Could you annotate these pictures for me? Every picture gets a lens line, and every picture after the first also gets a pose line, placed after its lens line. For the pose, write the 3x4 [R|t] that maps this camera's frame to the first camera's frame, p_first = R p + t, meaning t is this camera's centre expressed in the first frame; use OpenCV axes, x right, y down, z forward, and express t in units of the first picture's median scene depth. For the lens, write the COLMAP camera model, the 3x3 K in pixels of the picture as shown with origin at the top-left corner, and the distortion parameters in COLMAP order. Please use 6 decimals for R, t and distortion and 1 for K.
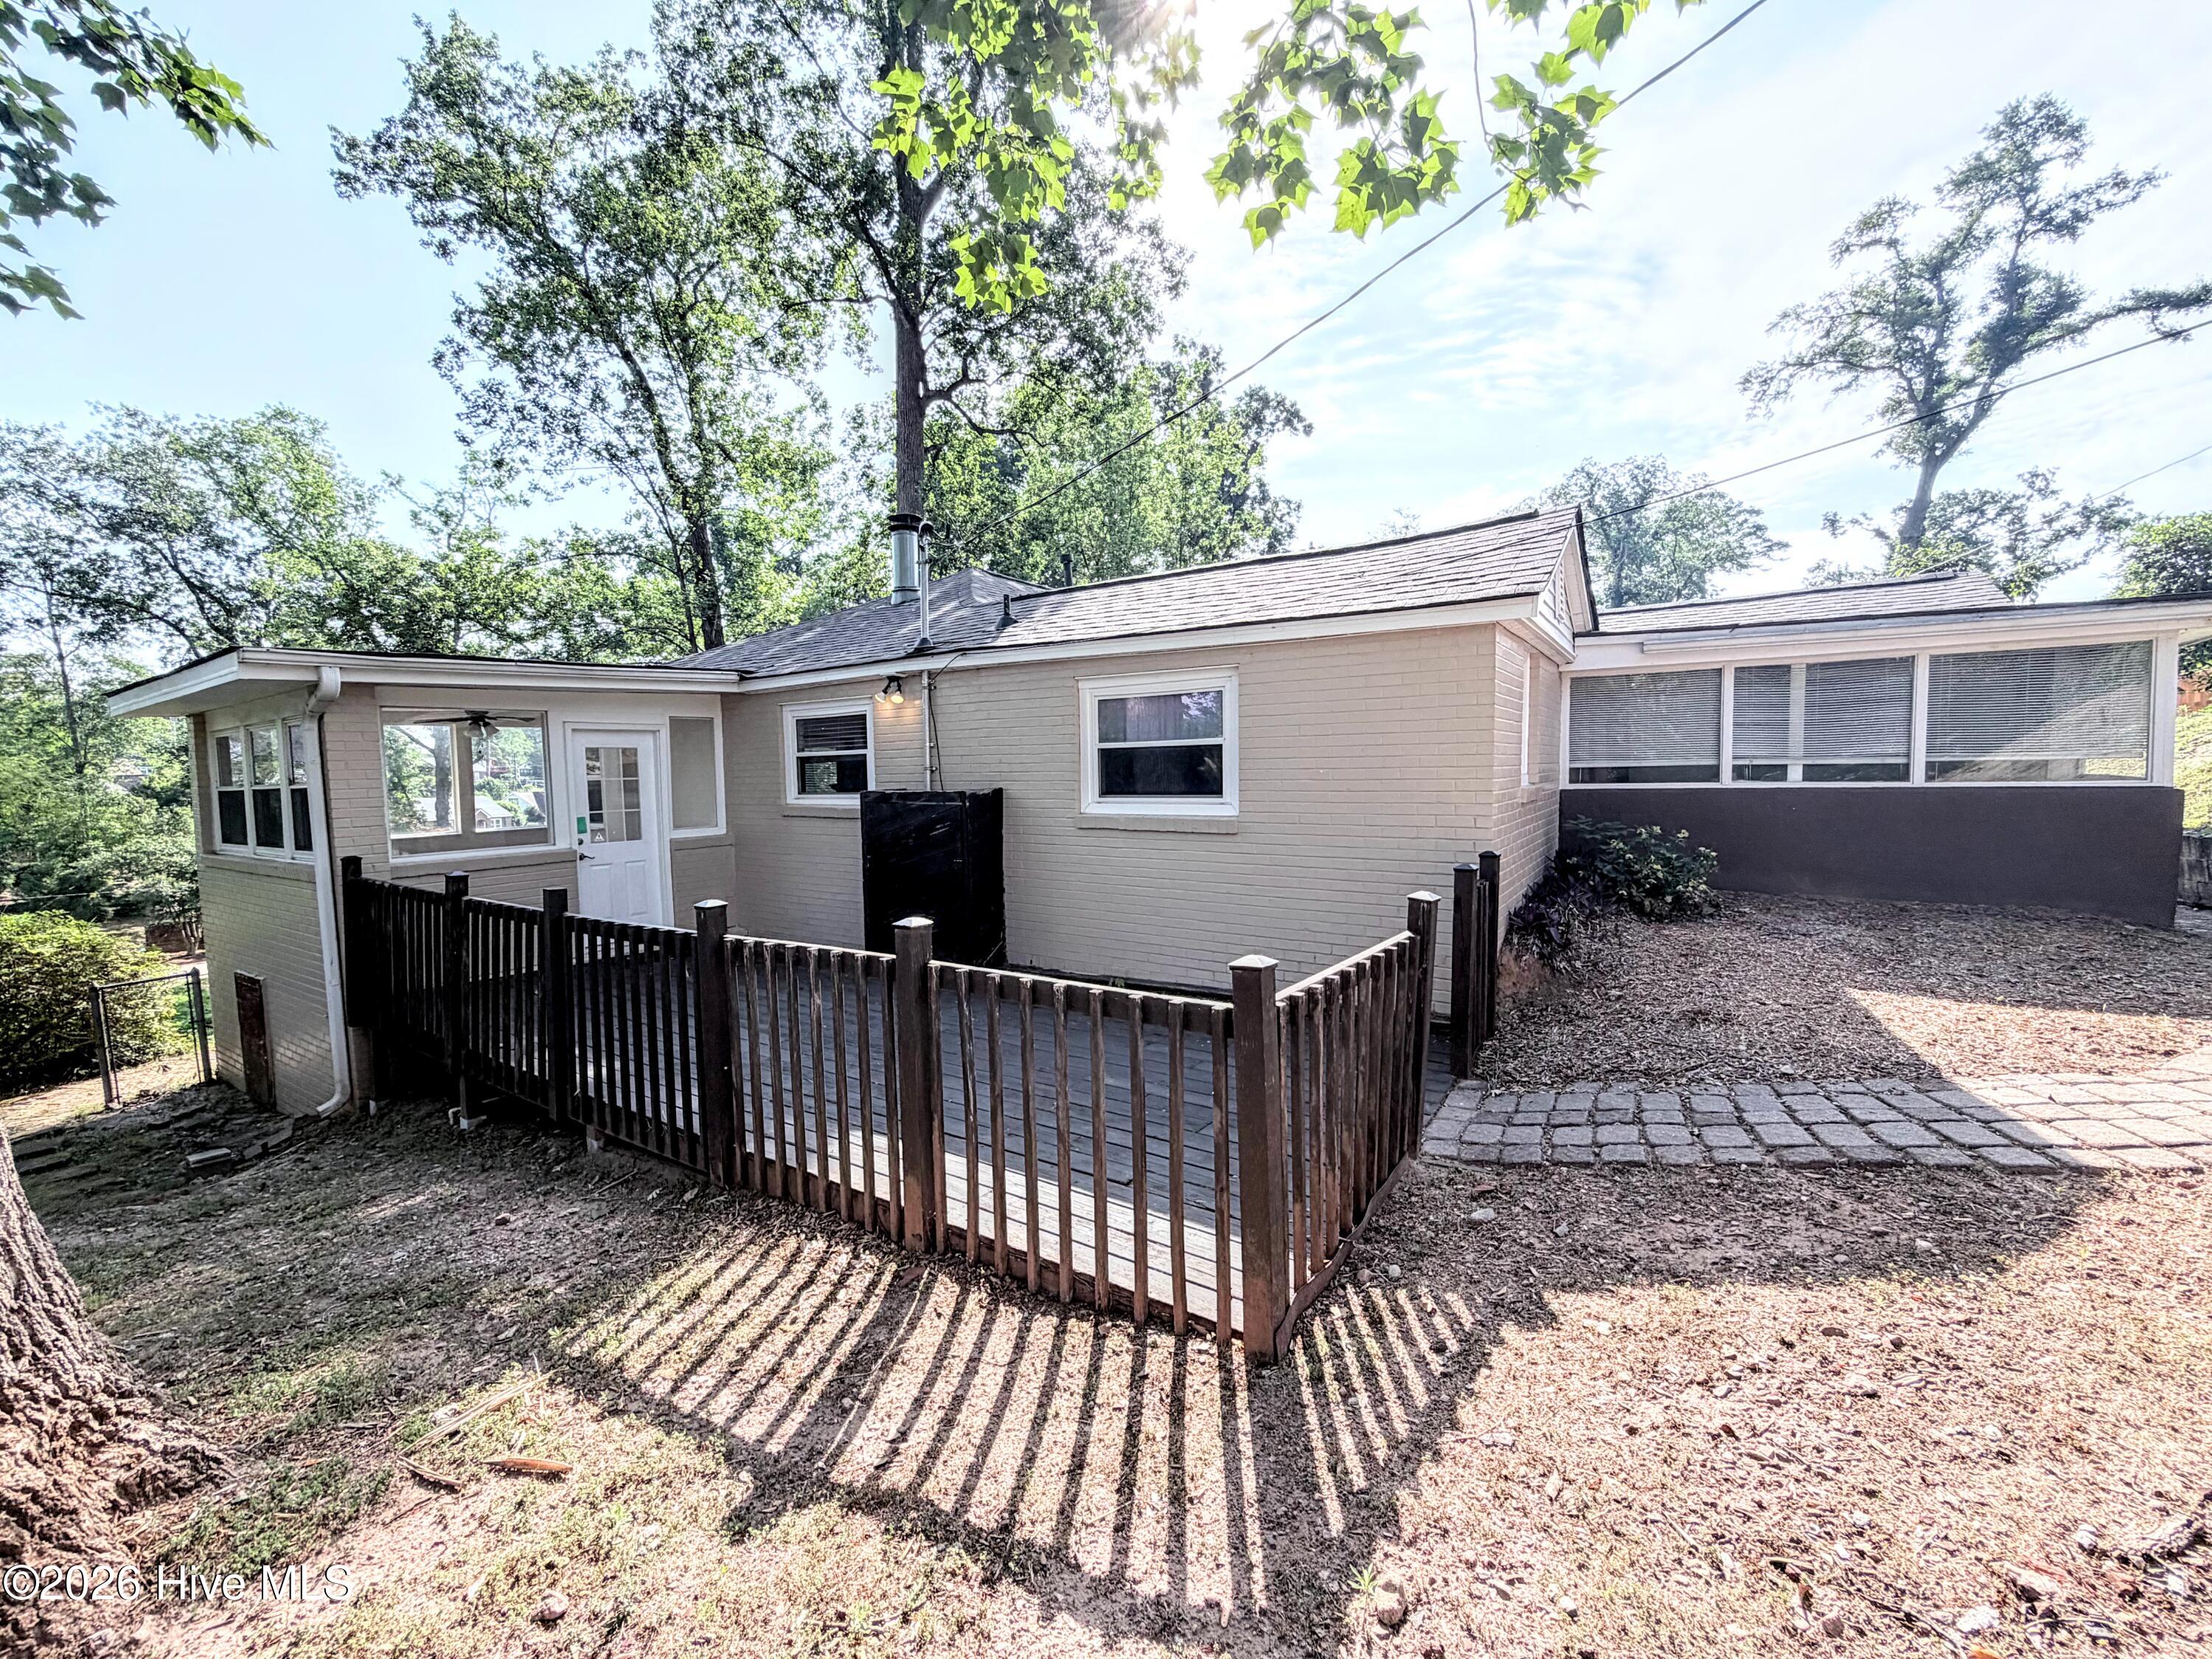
lens RADIAL K [[890.6, 0, 1099.0], [0, 890.6, 830.3], [0, 0, 1]] dist [0.001778, -0.000007]
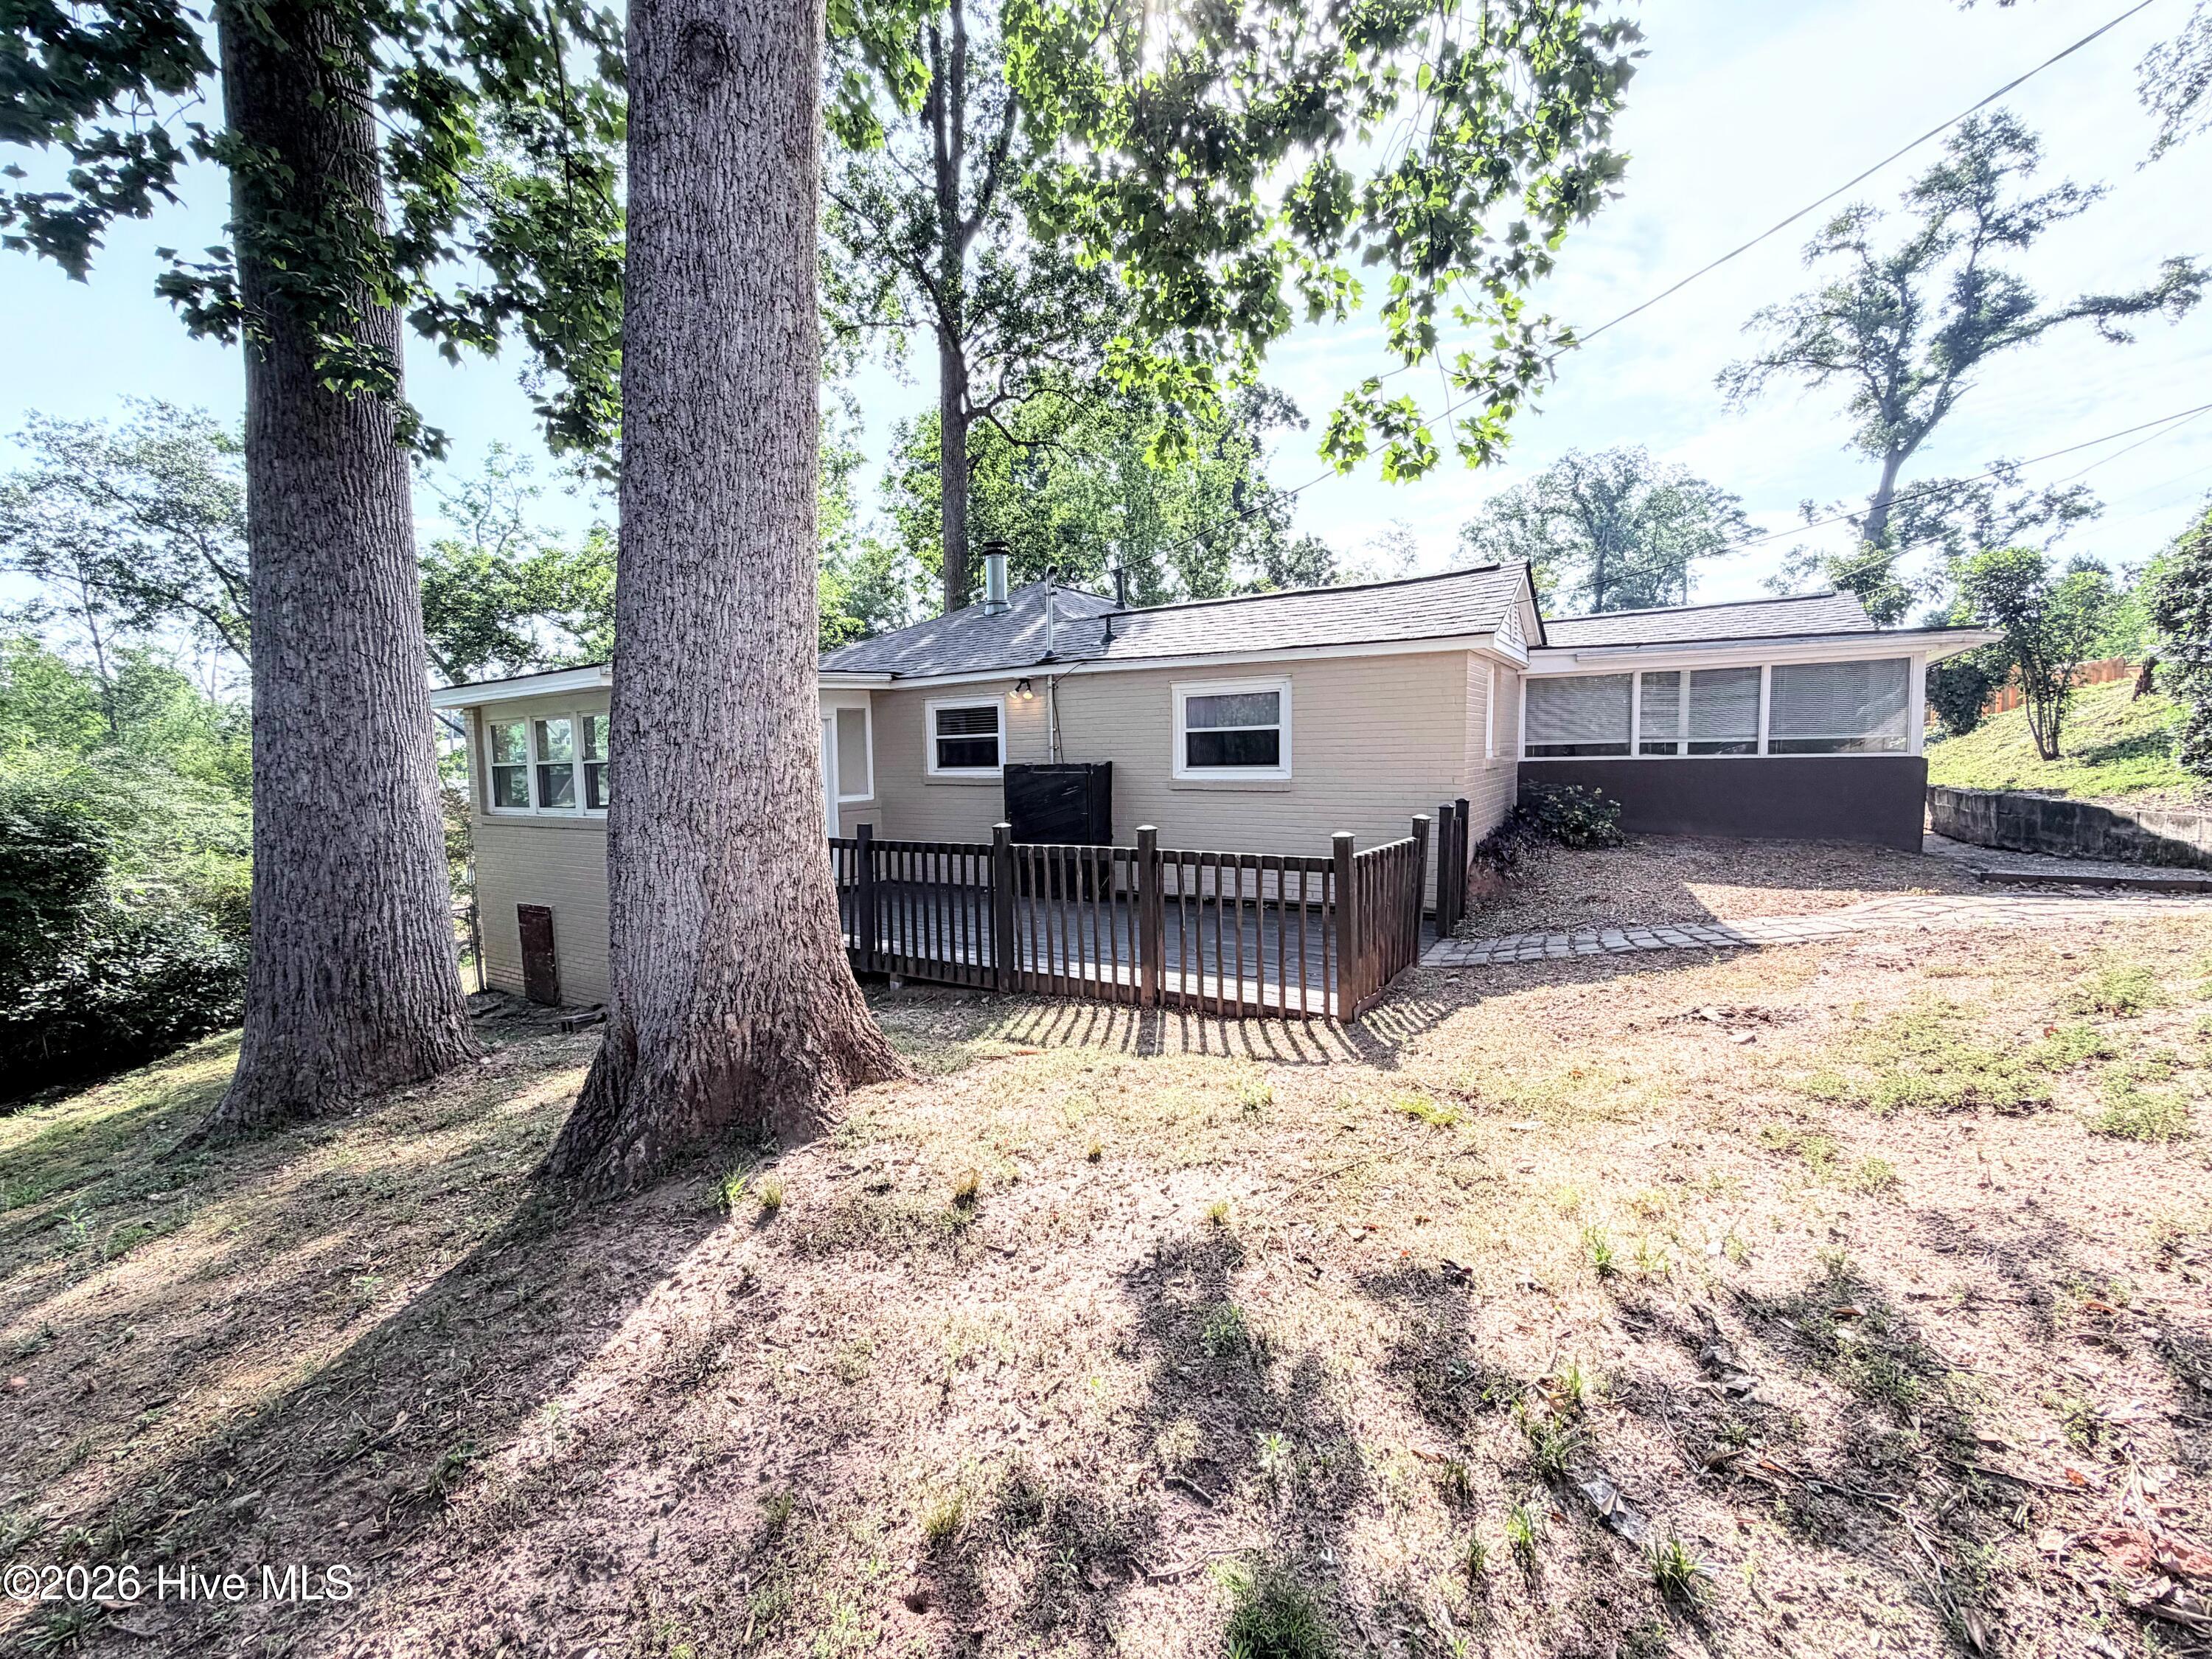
lens RADIAL K [[890.6, 0, 1099.0], [0, 890.6, 830.3], [0, 0, 1]] dist [0.001778, -0.000007]
pose [[0.999929, -0.003849, 0.011254, -0.040355], [0.003622, 0.999791, 0.020103, 0.008630], [-0.011329, -0.020061, 0.999735, -0.103873]]
